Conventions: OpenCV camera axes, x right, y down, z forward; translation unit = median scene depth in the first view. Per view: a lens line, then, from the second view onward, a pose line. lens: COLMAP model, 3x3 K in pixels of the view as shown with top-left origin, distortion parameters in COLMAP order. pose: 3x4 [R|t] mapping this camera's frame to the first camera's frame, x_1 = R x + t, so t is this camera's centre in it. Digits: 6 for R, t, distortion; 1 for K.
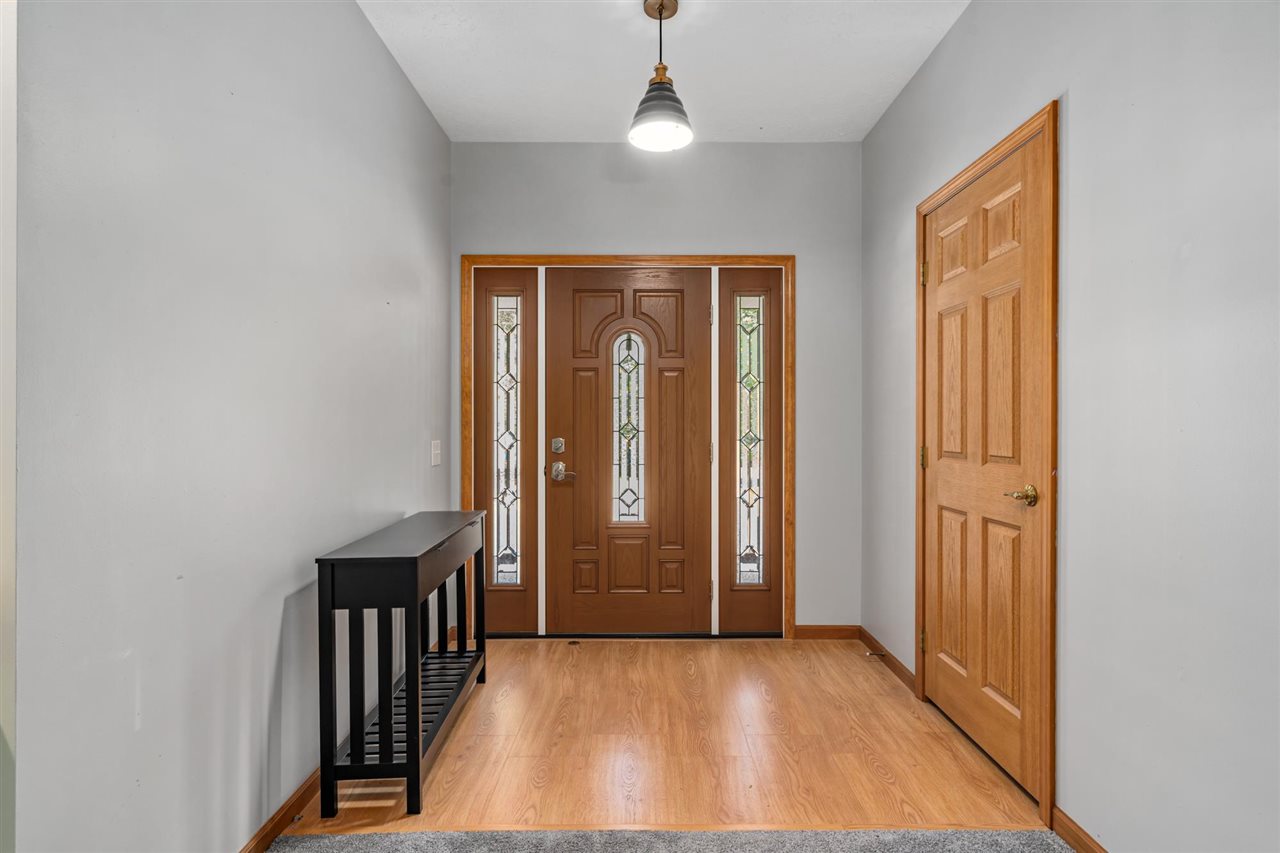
lens RADIAL K [[617.8, 0, 647.5], [0, 617.8, 440.1], [0, 0, 1]] dist [0.002577, 0.000224]
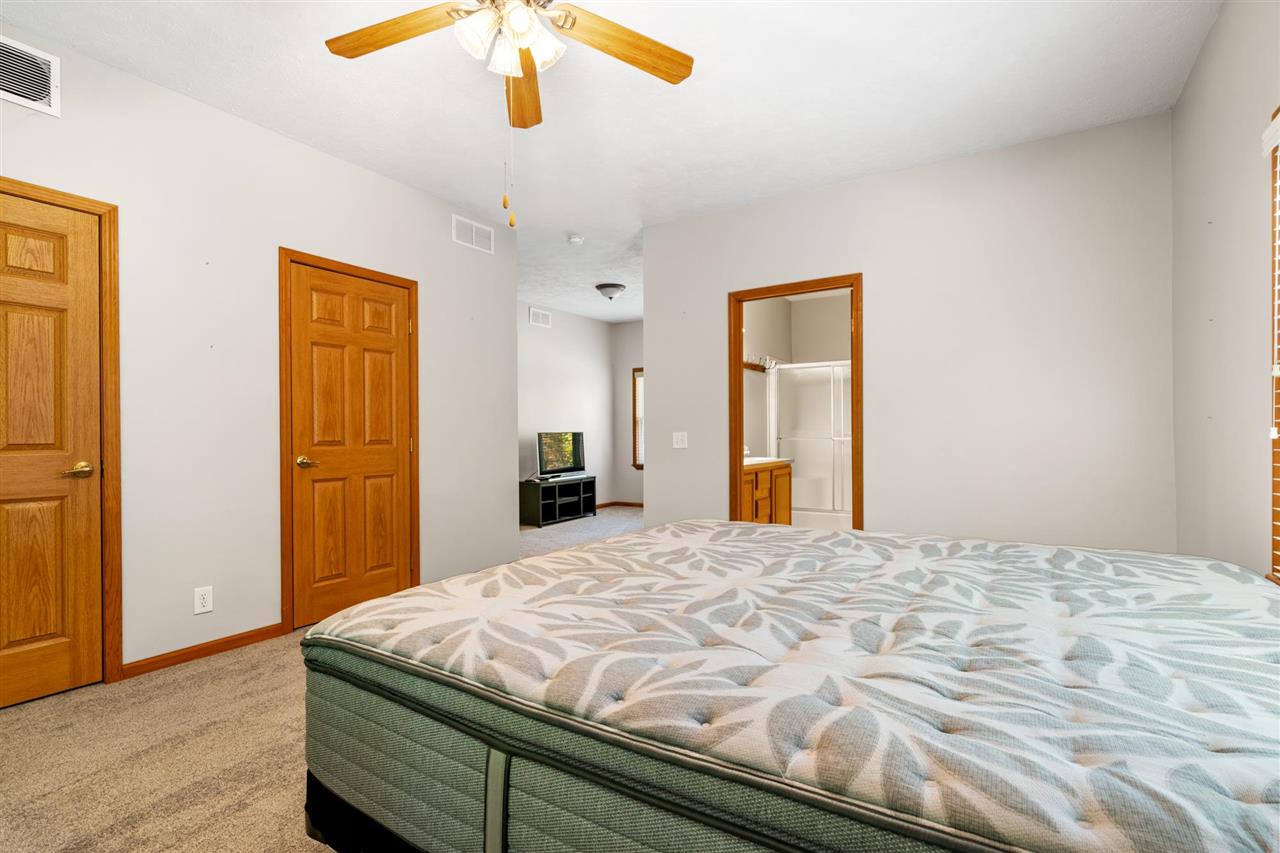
lens RADIAL K [[617.8, 0, 647.5], [0, 617.8, 440.1], [0, 0, 1]] dist [0.002577, 0.000224]
pose [[-0.849972, 0.002171, 0.526823, -1.106014], [0.011691, 0.999823, 0.014742, 0.014099], [-0.526698, 0.018690, -0.849847, 1.406208]]
